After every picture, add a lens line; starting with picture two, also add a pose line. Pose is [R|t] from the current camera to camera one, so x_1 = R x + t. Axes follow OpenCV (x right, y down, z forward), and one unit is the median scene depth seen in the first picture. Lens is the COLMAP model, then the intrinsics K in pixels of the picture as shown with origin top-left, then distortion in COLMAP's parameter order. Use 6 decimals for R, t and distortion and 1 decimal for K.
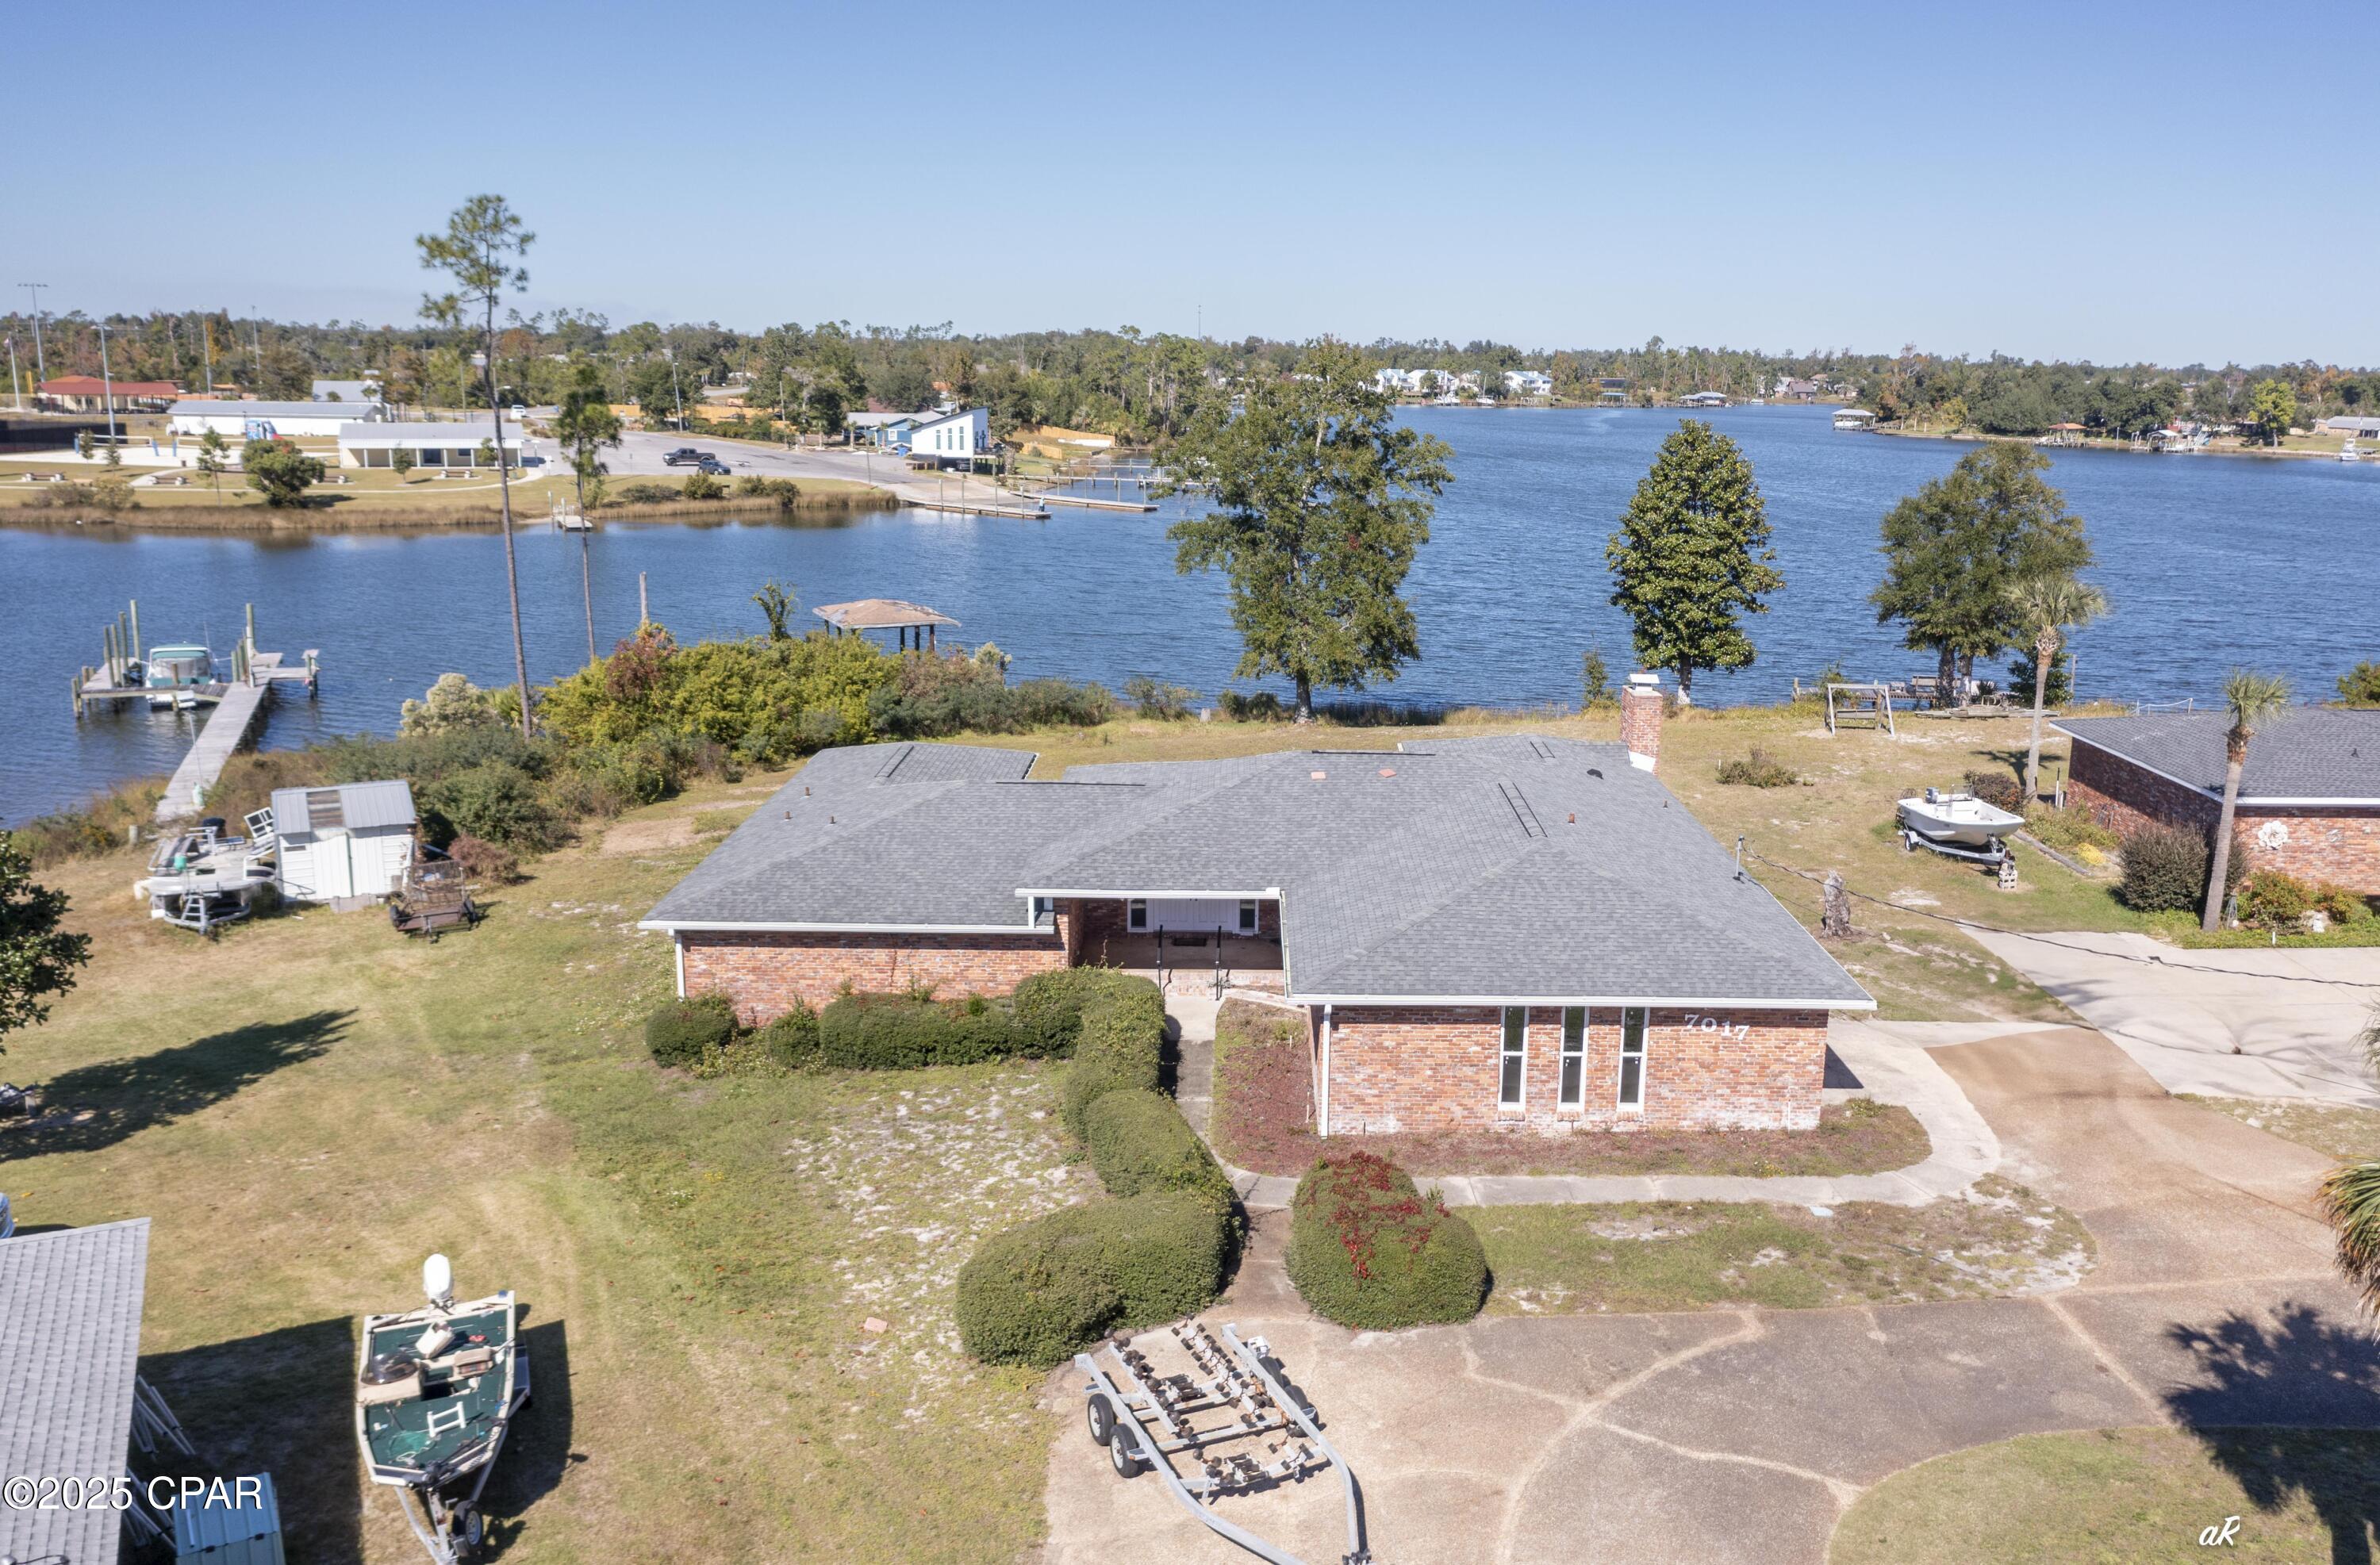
lens RADIAL K [[1948.9, 0, 1322.4], [0, 1948.9, 784.4], [0, 0, 1]] dist [-0.017466, -0.003404]
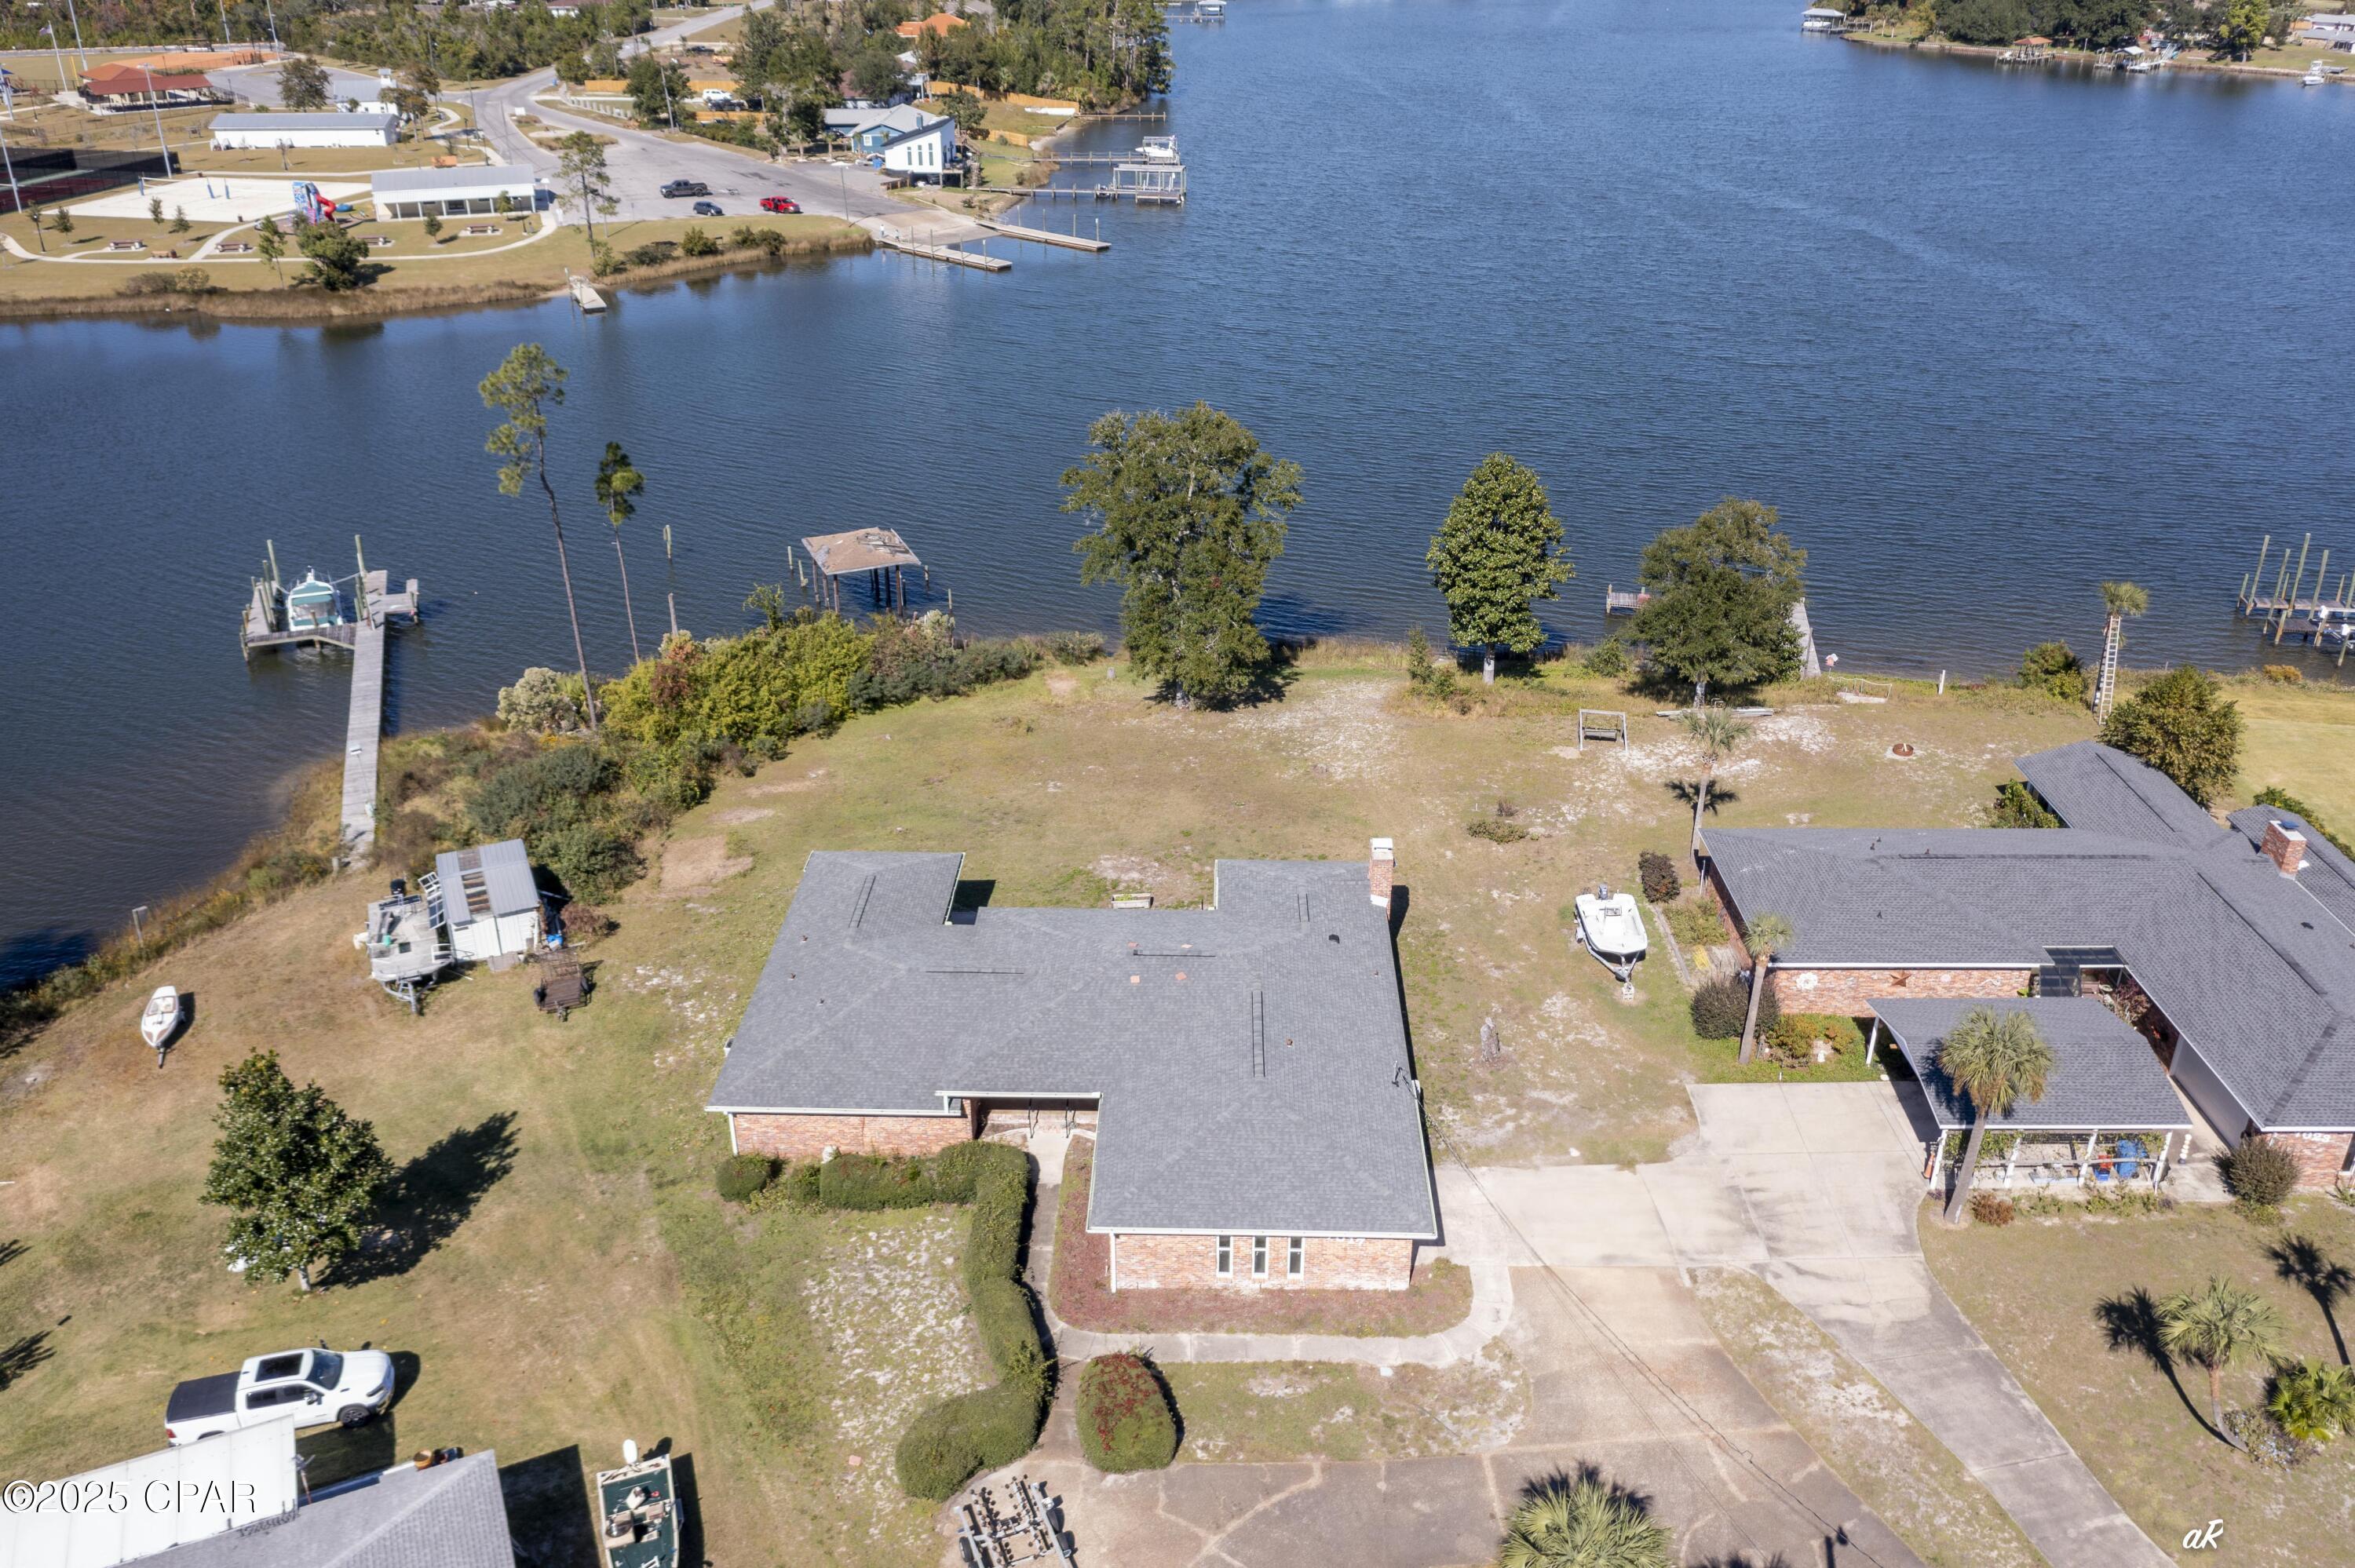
lens RADIAL K [[1851.9, 0, 1186.7], [0, 1851.9, 774.0], [0, 0, 1]] dist [-0.020335, 0.003593]
pose [[0.998050, 0.007230, -0.061993, 0.080462], [0.007596, 0.971814, 0.235625, -0.318691], [0.061950, -0.235637, 0.969865, -0.228852]]
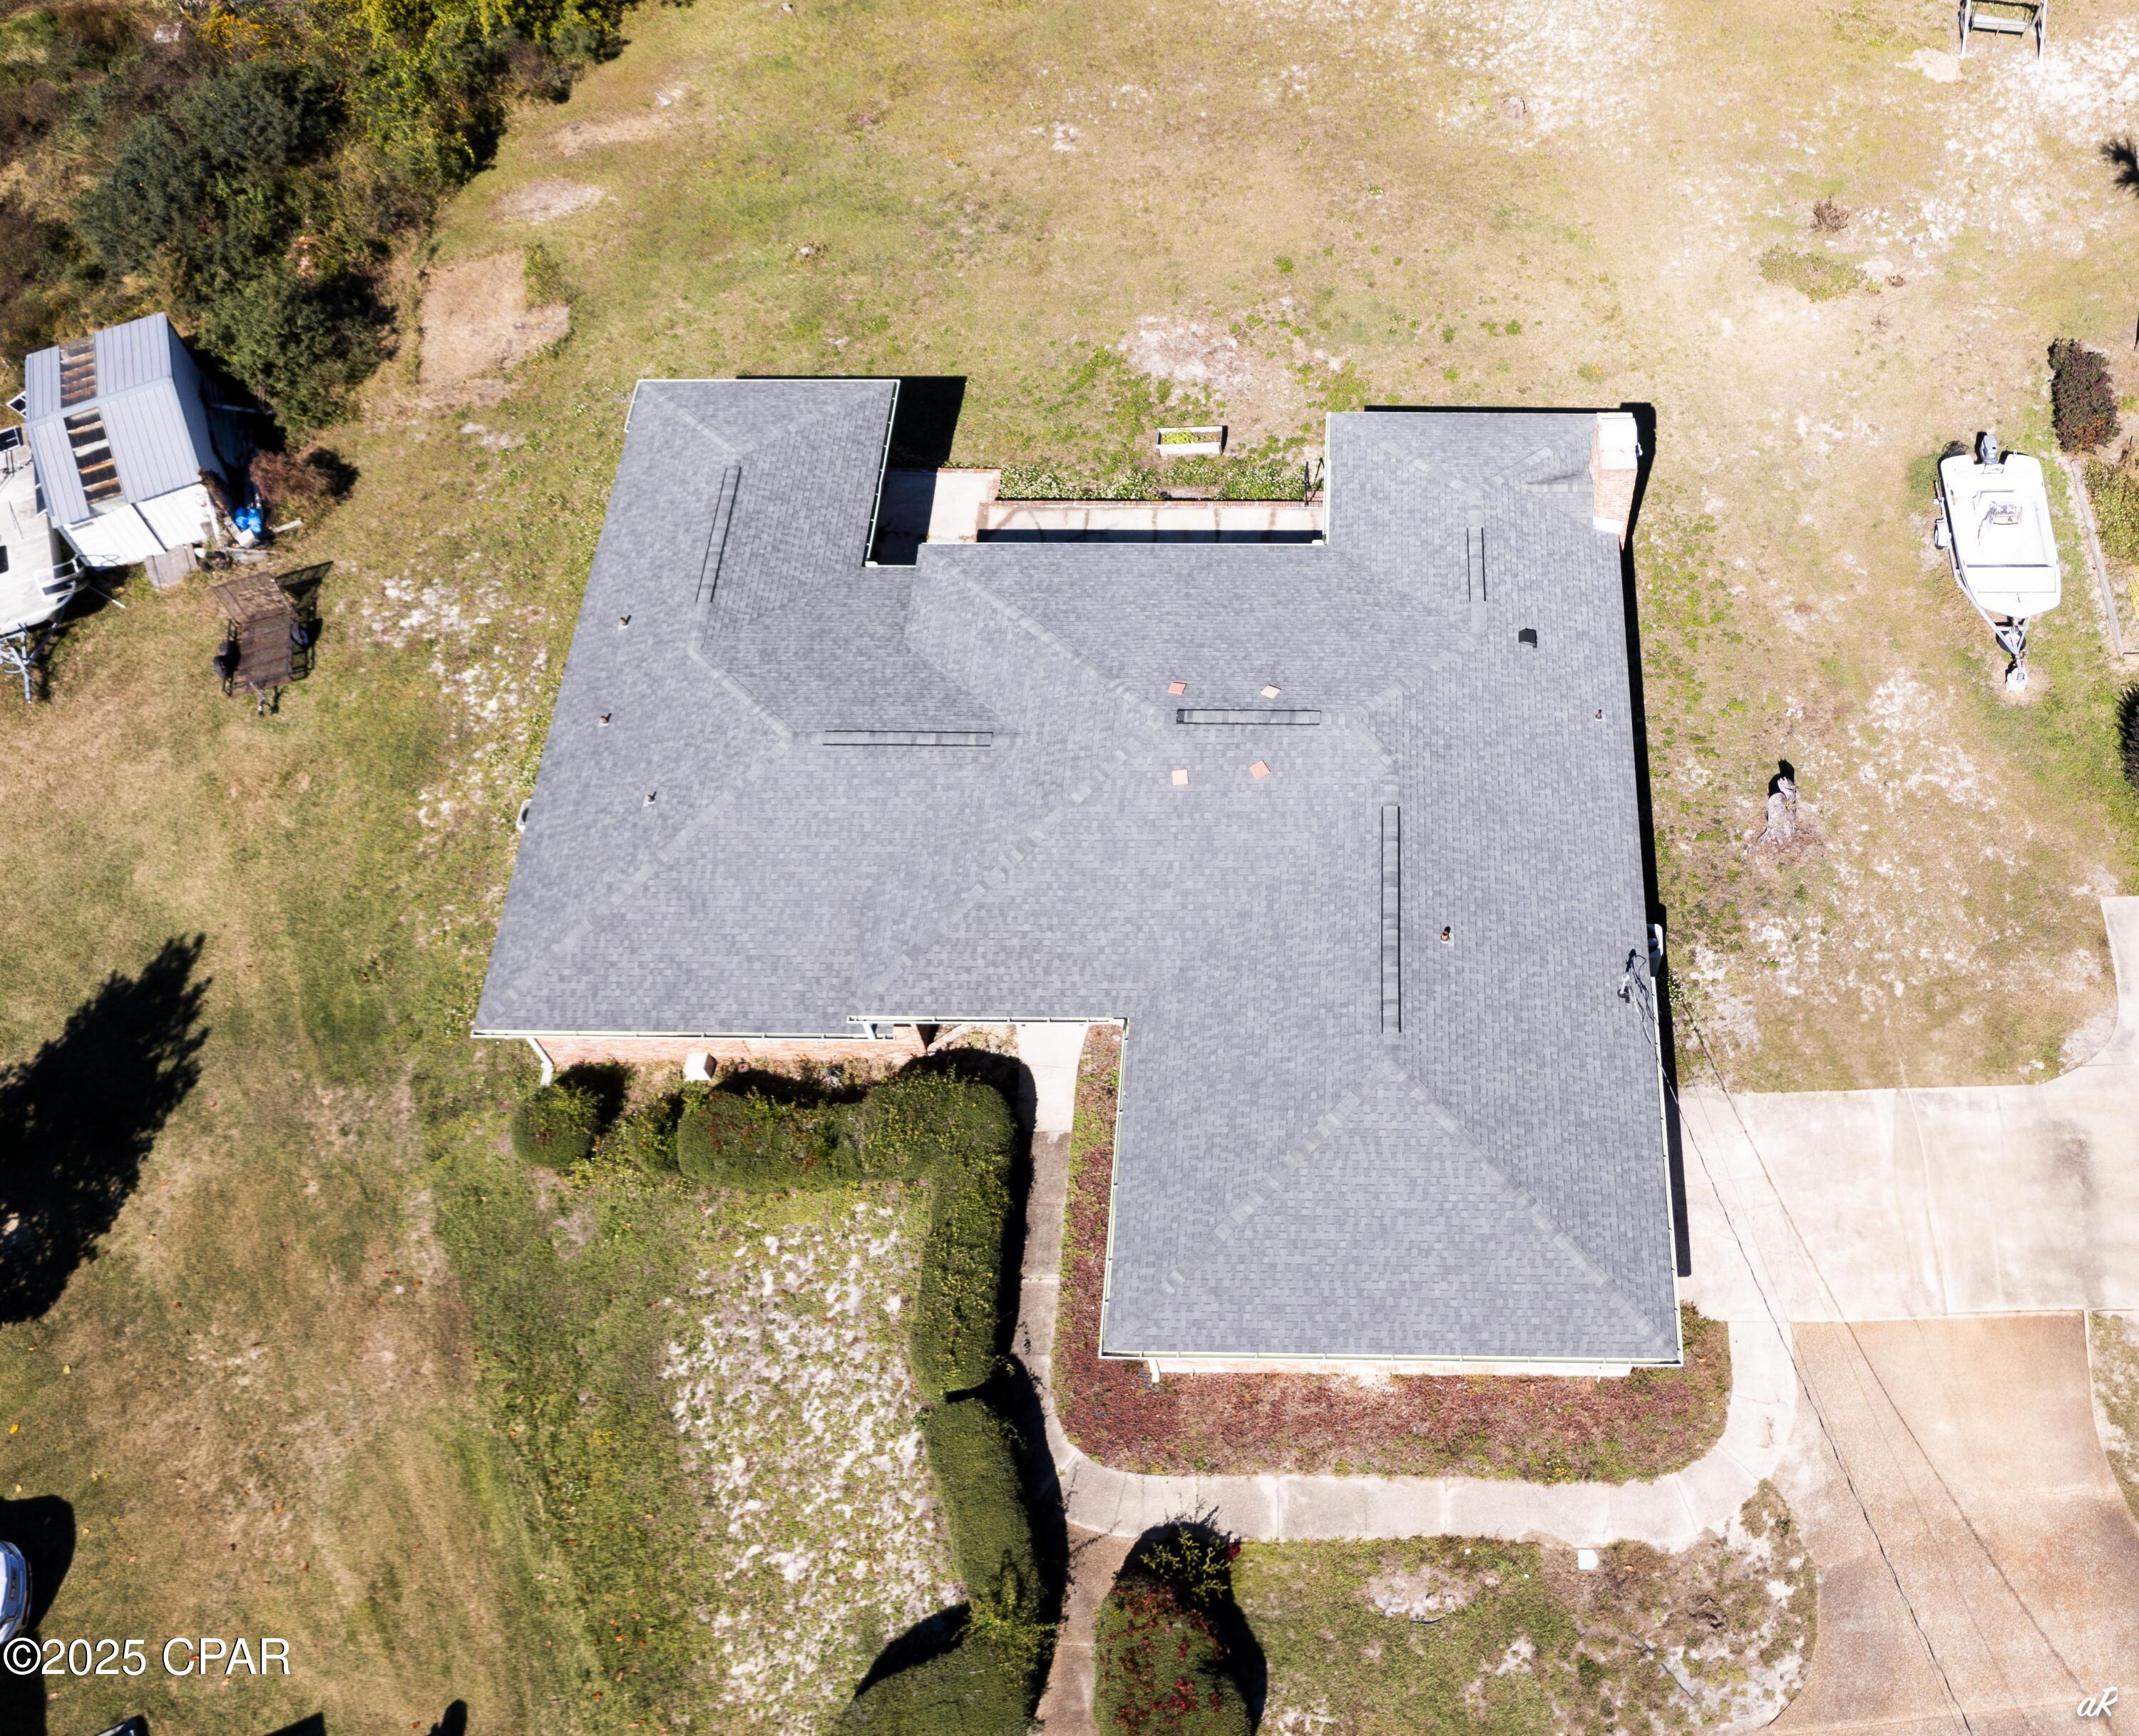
lens RADIAL K [[2095.8, 0, 1341.9], [0, 2095.8, 886.8], [0, 0, 1]] dist [-0.016535, 0.000000]
pose [[0.998120, 0.026231, -0.055395, 0.078998], [0.021709, 0.693907, 0.719737, -0.412069], [0.057318, -0.719586, 0.692033, 0.202584]]
